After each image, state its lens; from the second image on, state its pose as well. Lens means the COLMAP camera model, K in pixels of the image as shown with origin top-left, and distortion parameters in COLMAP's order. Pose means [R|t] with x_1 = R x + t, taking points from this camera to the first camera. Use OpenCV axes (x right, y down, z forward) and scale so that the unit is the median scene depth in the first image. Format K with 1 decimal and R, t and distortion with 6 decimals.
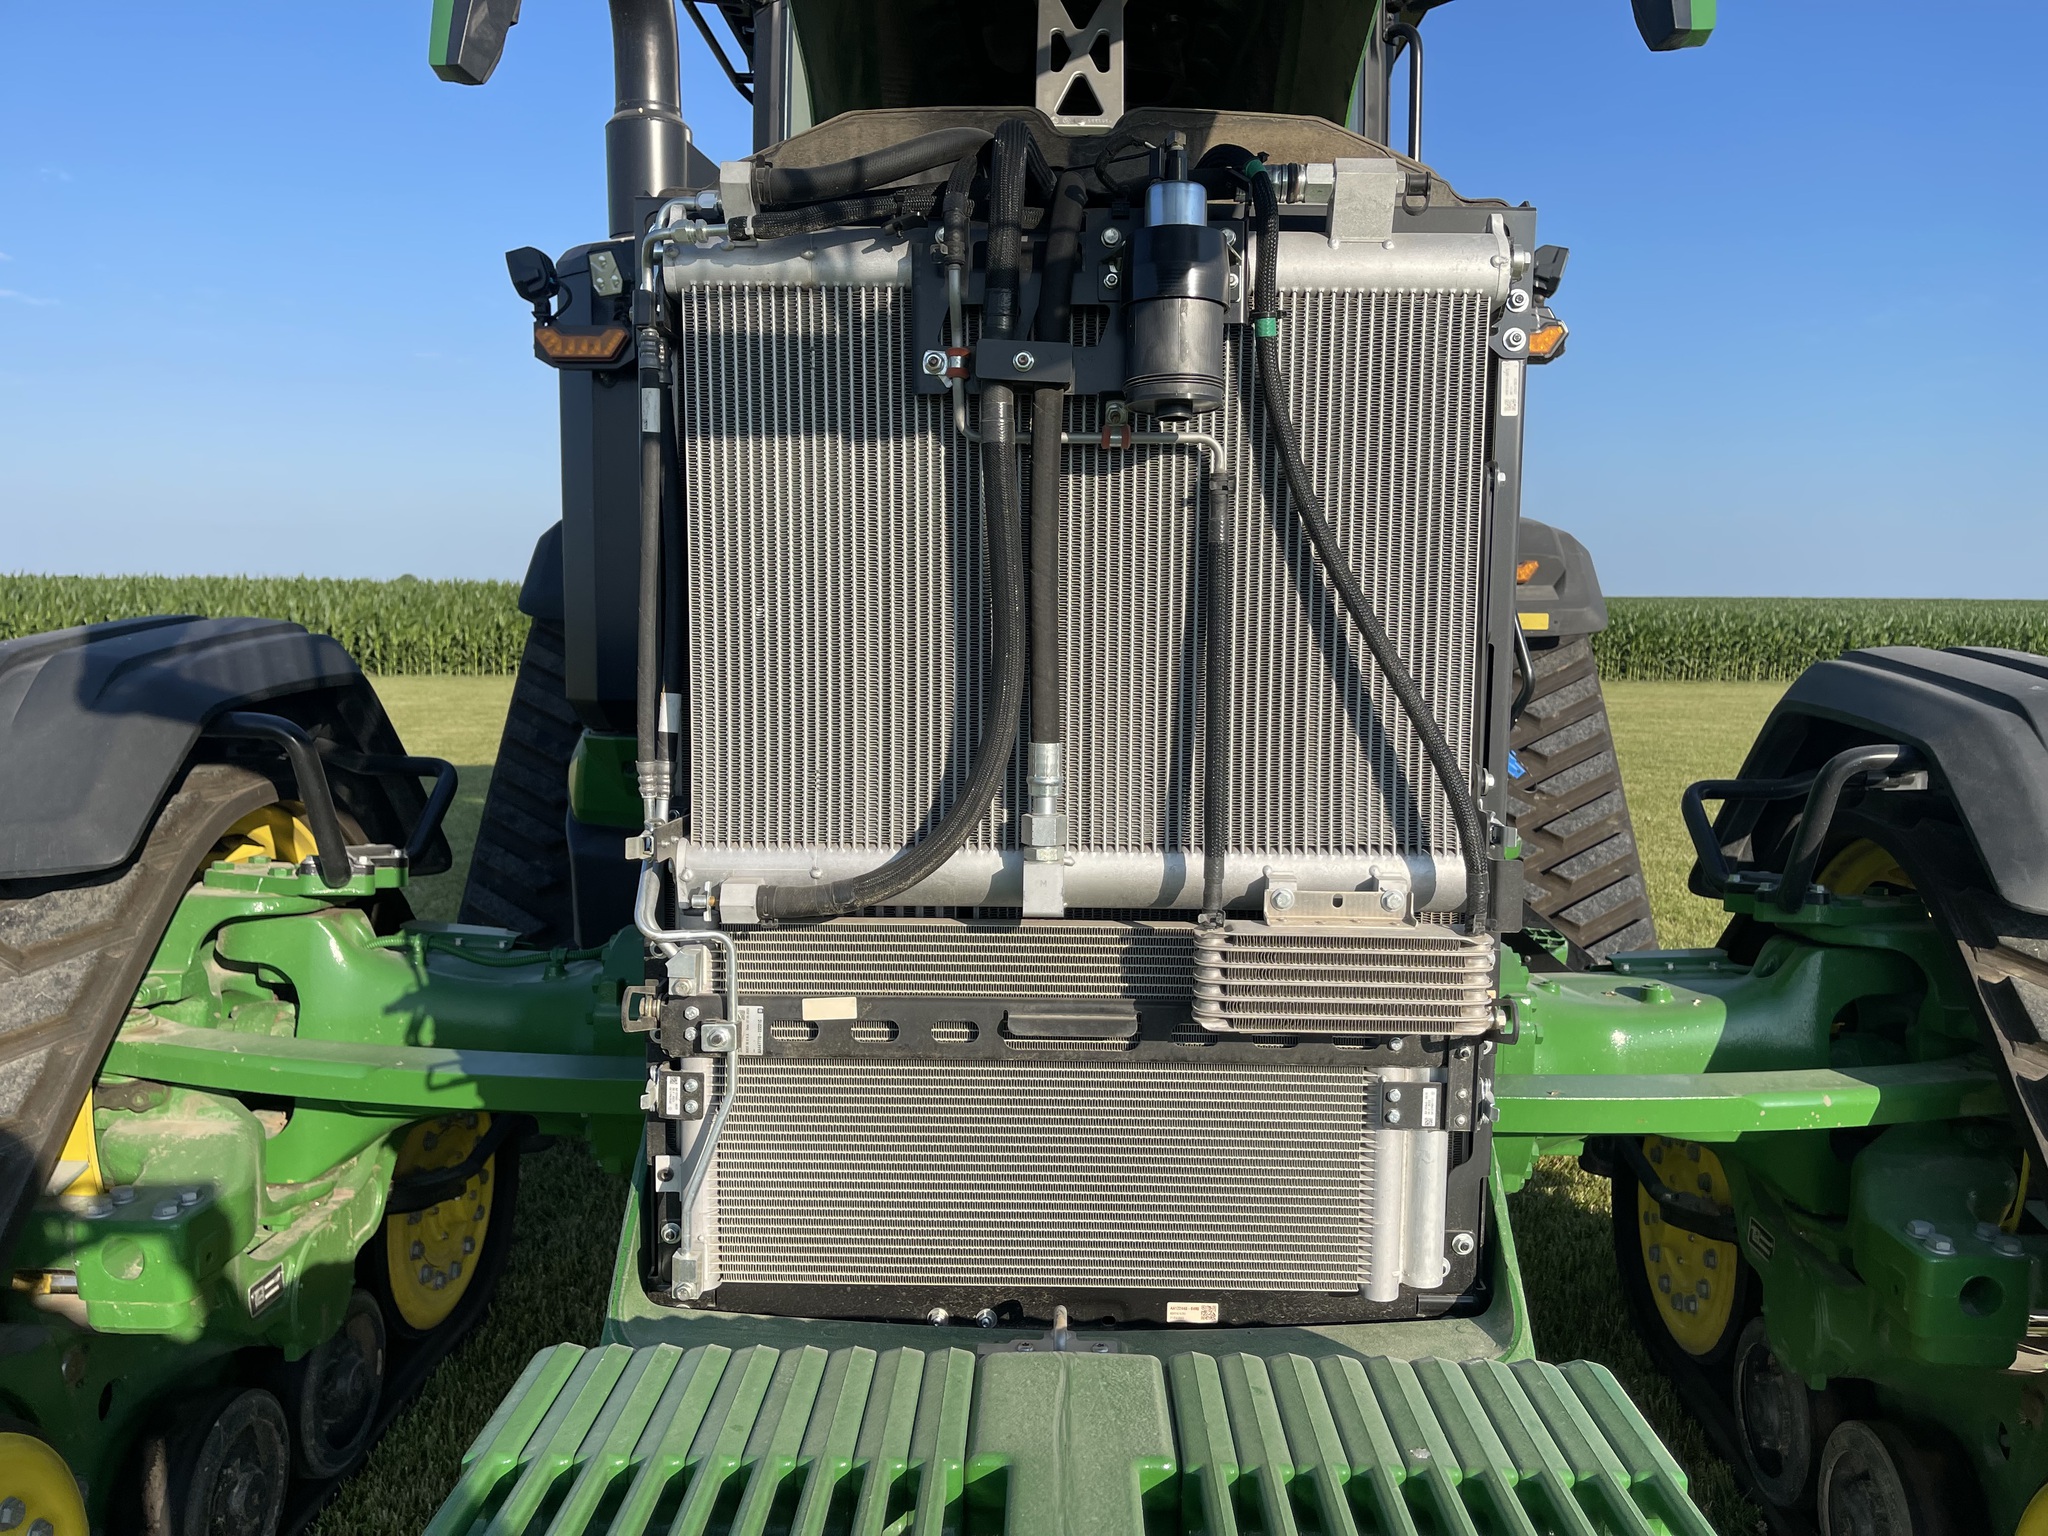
lens RADIAL K [[1552.3, 0, 1036.5], [0, 1552.3, 774.0], [0, 0, 1]] dist [0.051216, -0.055191]
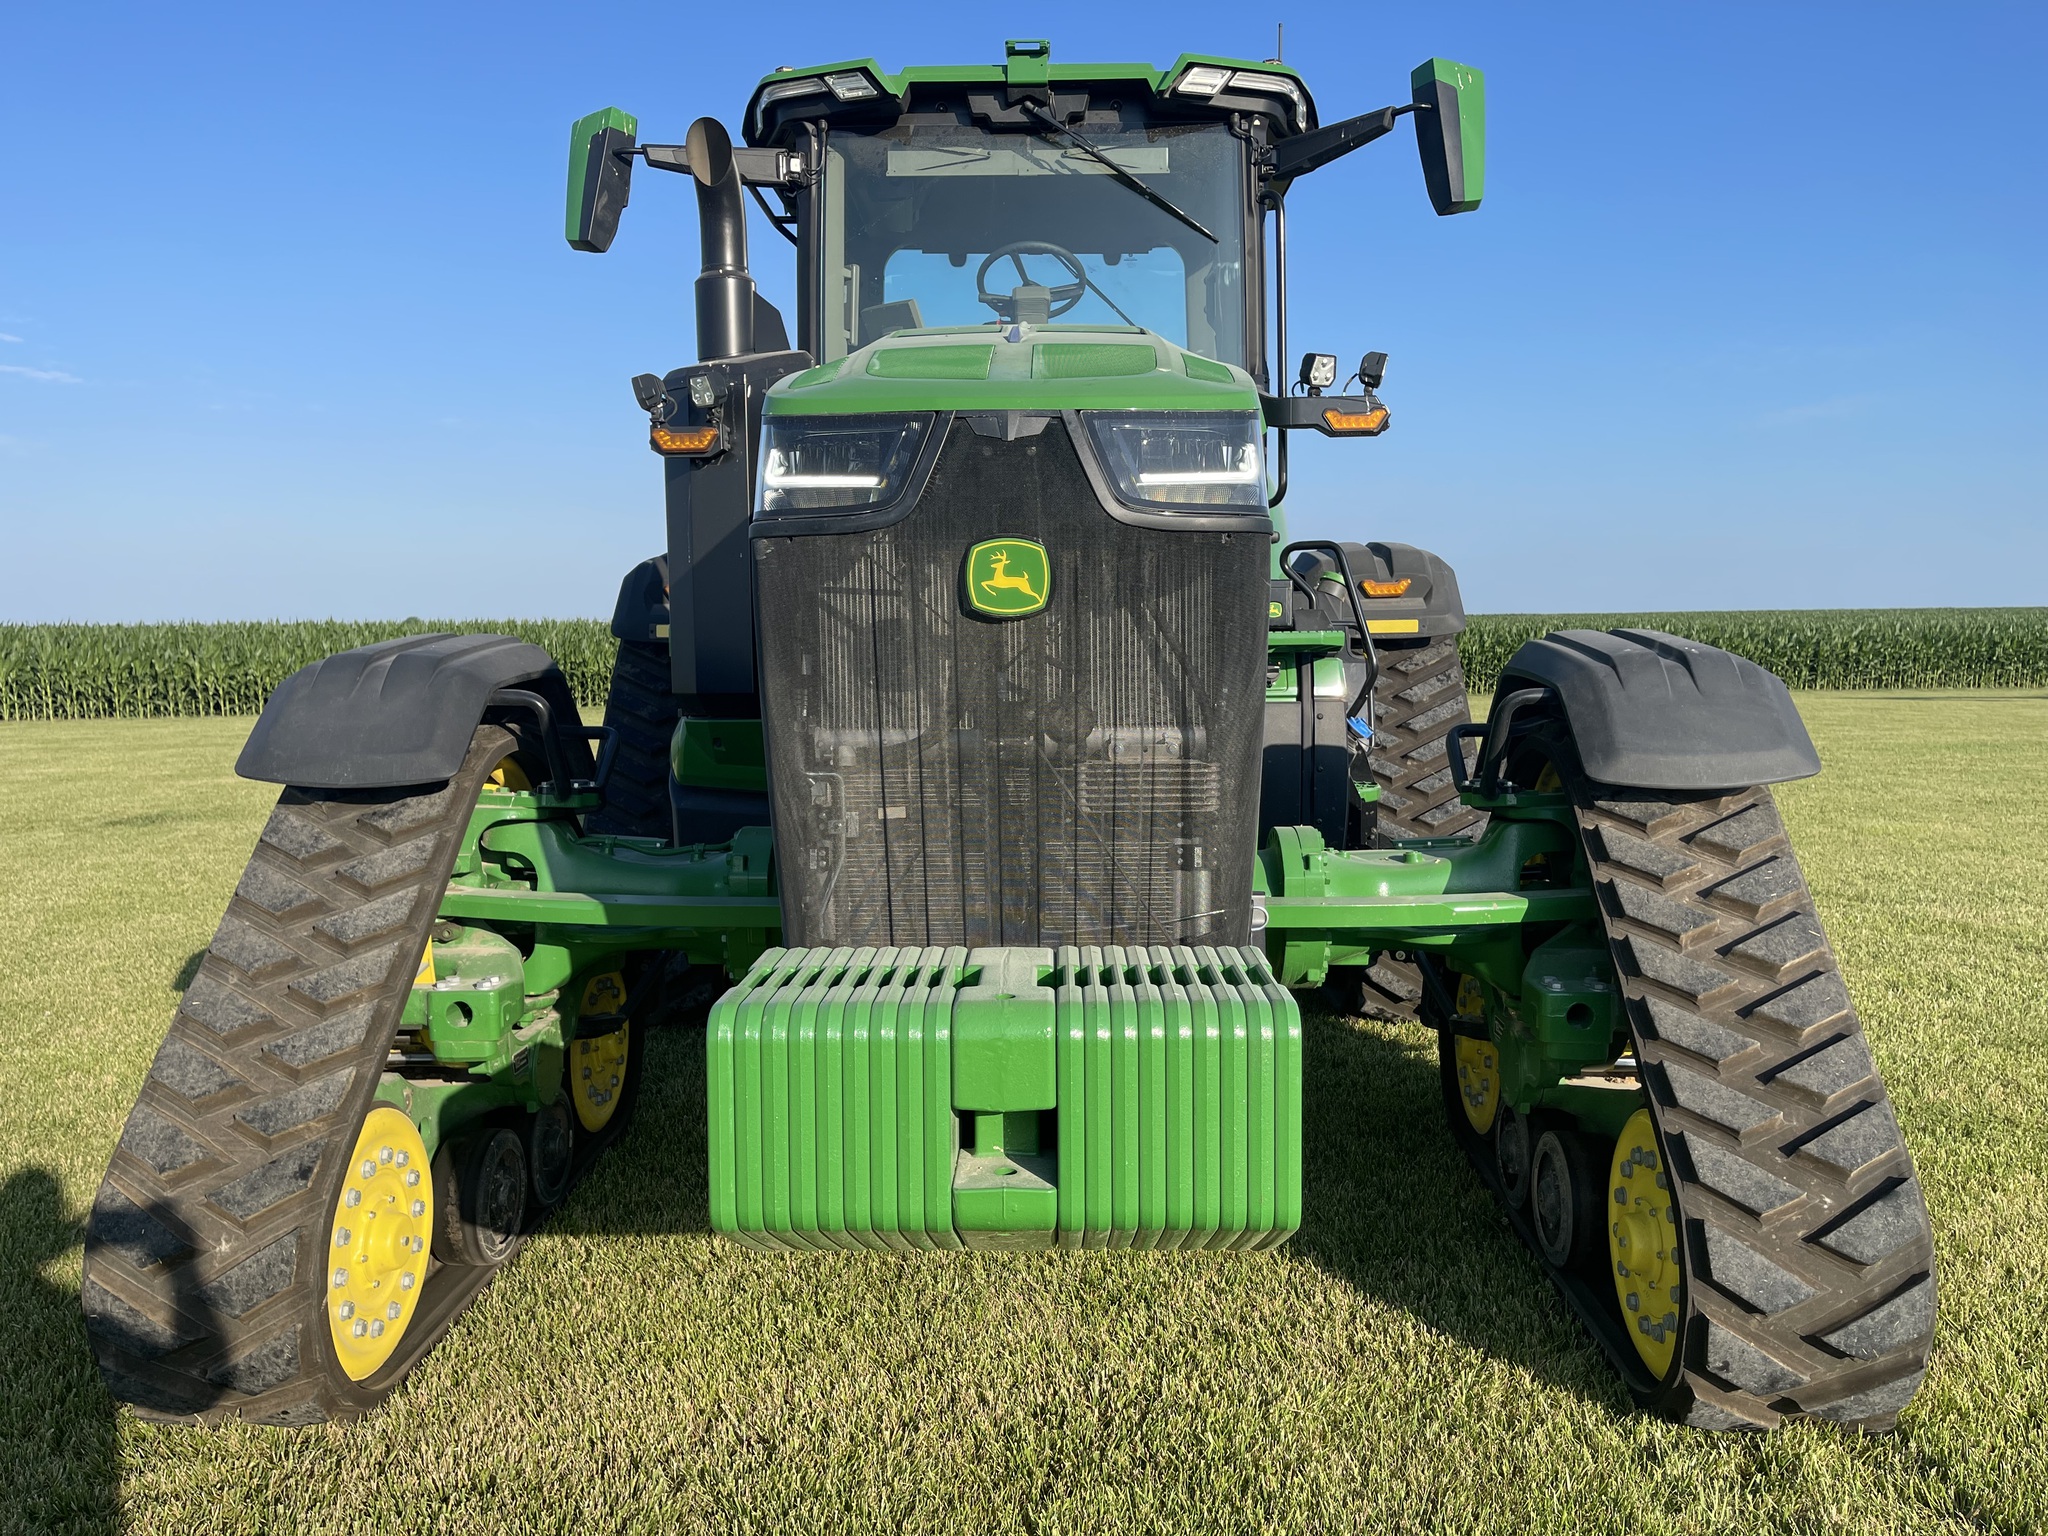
lens RADIAL K [[1552.3, 0, 1024.8], [0, 1552.3, 765.4], [0, 0, 1]] dist [0.051216, -0.055191]
pose [[0.999749, -0.020823, -0.008317, 0.023053], [0.020618, 0.999497, -0.024090, 0.060971], [0.008815, 0.023913, 0.999675, -0.411951]]
